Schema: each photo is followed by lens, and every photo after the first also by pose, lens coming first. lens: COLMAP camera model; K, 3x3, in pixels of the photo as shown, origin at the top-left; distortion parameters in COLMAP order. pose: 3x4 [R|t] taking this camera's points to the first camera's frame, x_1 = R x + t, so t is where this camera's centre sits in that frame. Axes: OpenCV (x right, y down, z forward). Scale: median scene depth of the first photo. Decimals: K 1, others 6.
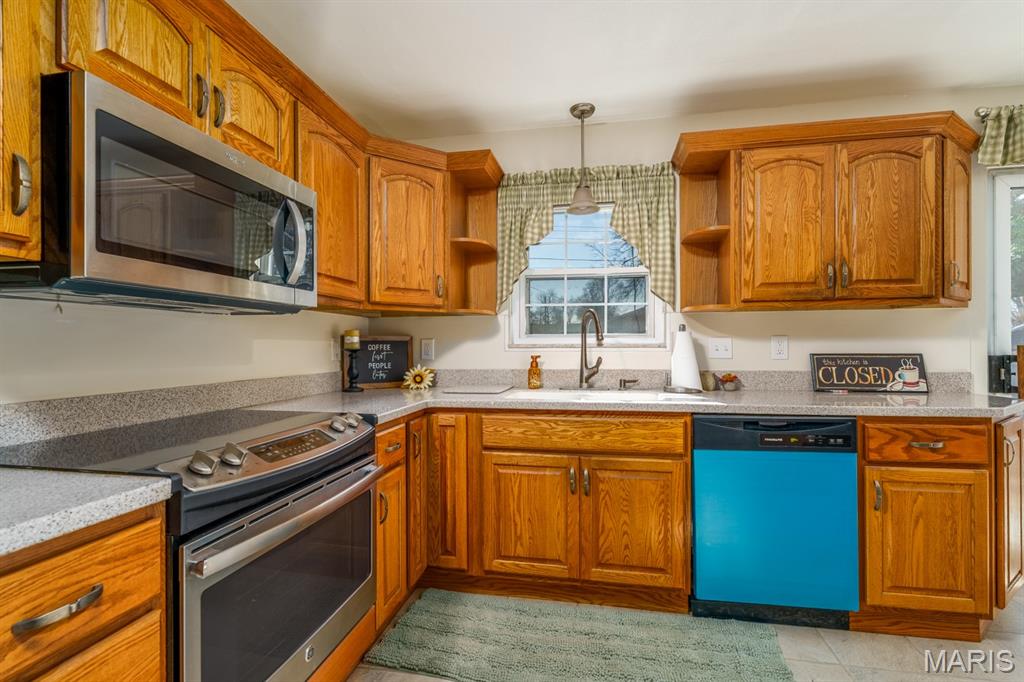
lens RADIAL K [[470.2, 0, 515.5], [0, 470.2, 348.6], [0, 0, 1]] dist [-0.000984, 0.001056]
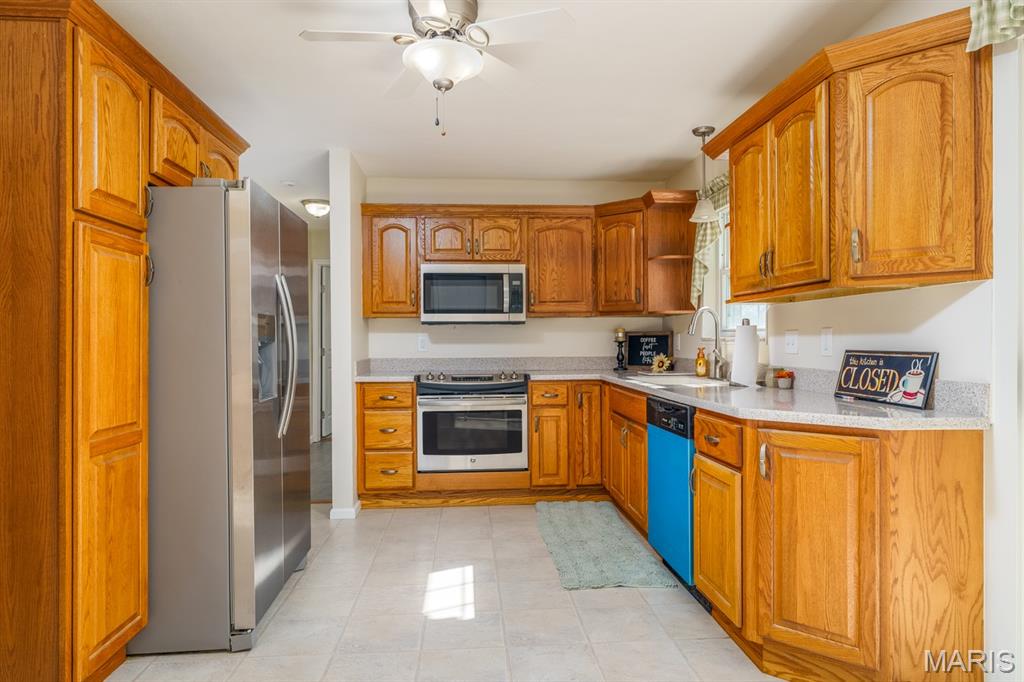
lens RADIAL K [[629.4, 0, 509.8], [0, 629.4, 338.5], [0, 0, 1]] dist [0.002153, 0.005852]
pose [[0.249886, 0.000525, -0.968275, 1.728500], [-0.000818, 1.000000, 0.000332, -0.009771], [0.968275, 0.000709, 0.249886, 0.199619]]
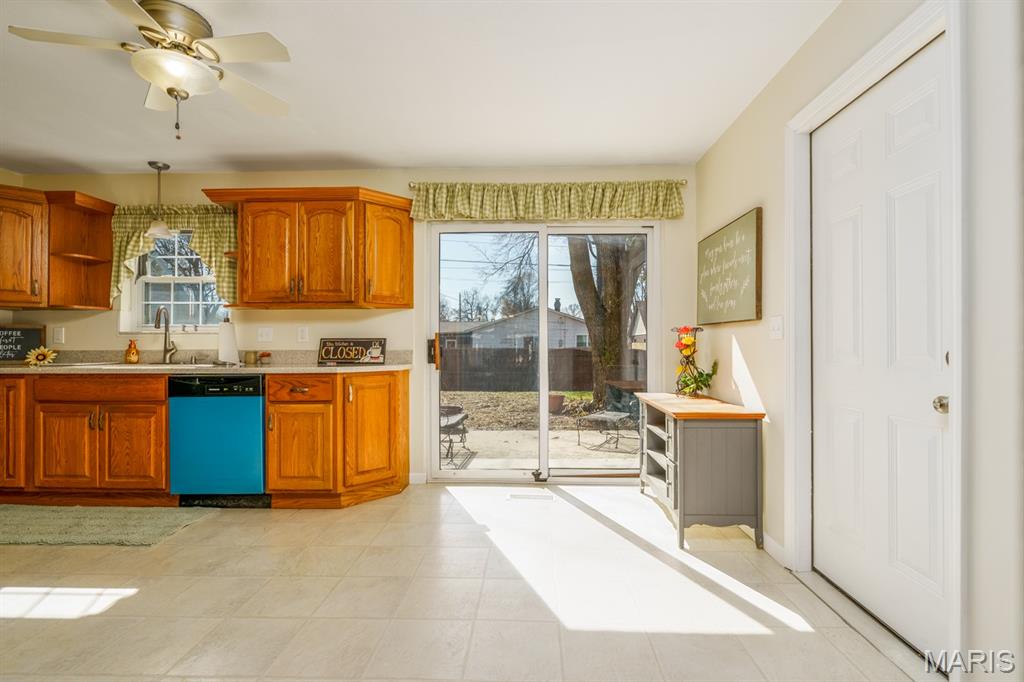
lens RADIAL K [[470.2, 0, 518.5], [0, 470.2, 341.8], [0, 0, 1]] dist [-0.000984, 0.001056]
pose [[0.989118, 0.002759, 0.147100, 1.163008], [-0.001128, 0.999937, -0.011165, 0.042625], [-0.147121, 0.010878, 0.989059, -0.635016]]
